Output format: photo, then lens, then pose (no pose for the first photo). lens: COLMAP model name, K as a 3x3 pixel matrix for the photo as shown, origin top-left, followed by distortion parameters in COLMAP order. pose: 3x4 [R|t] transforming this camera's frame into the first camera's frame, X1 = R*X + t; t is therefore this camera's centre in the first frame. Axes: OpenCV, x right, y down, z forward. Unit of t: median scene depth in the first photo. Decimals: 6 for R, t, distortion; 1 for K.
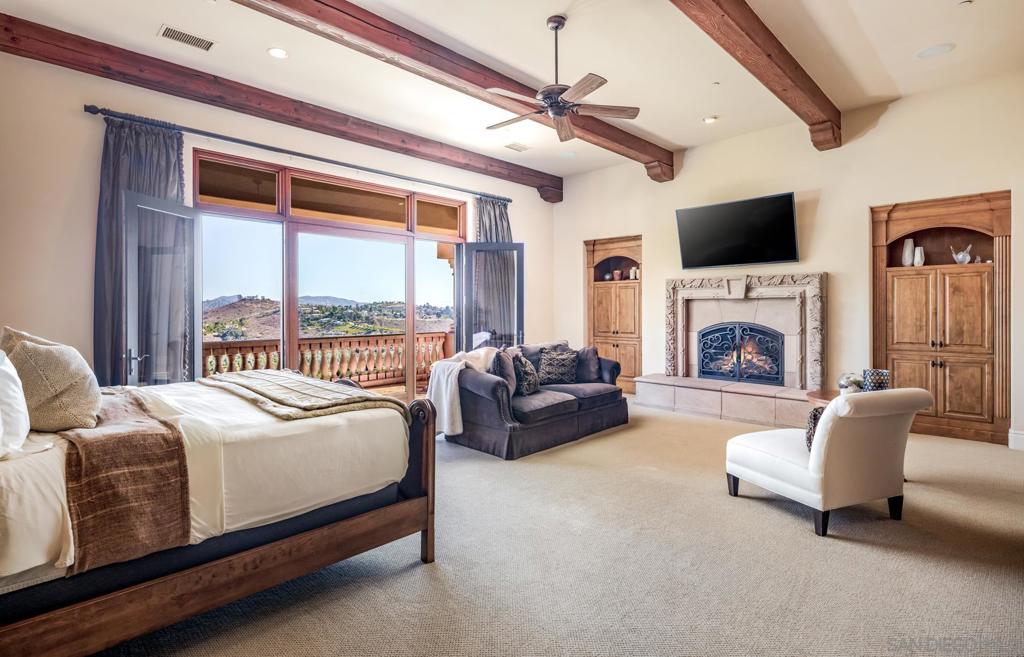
lens RADIAL K [[503.9, 0, 509.8], [0, 503.9, 311.5], [0, 0, 1]] dist [-0.000064, -0.000315]
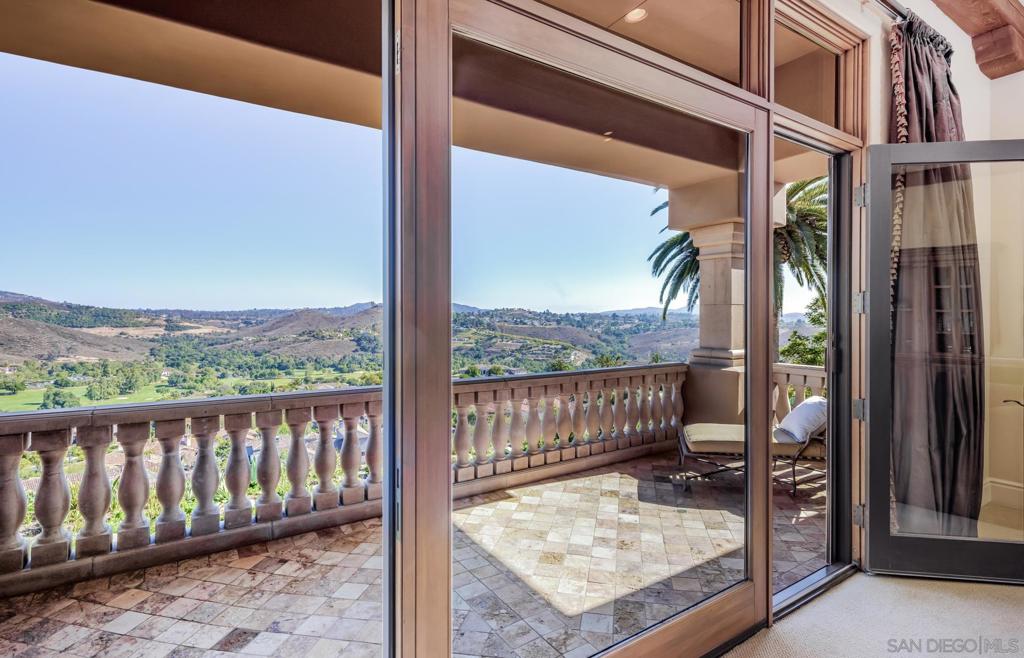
lens RADIAL K [[503.9, 0, 517.0], [0, 503.9, 322.5], [0, 0, 1]] dist [-0.000064, -0.000315]
pose [[0.976853, 0.006905, -0.213798, -0.210553], [-0.005074, 0.999946, 0.009113, -0.007719], [0.213850, -0.007817, 0.976835, 0.480622]]
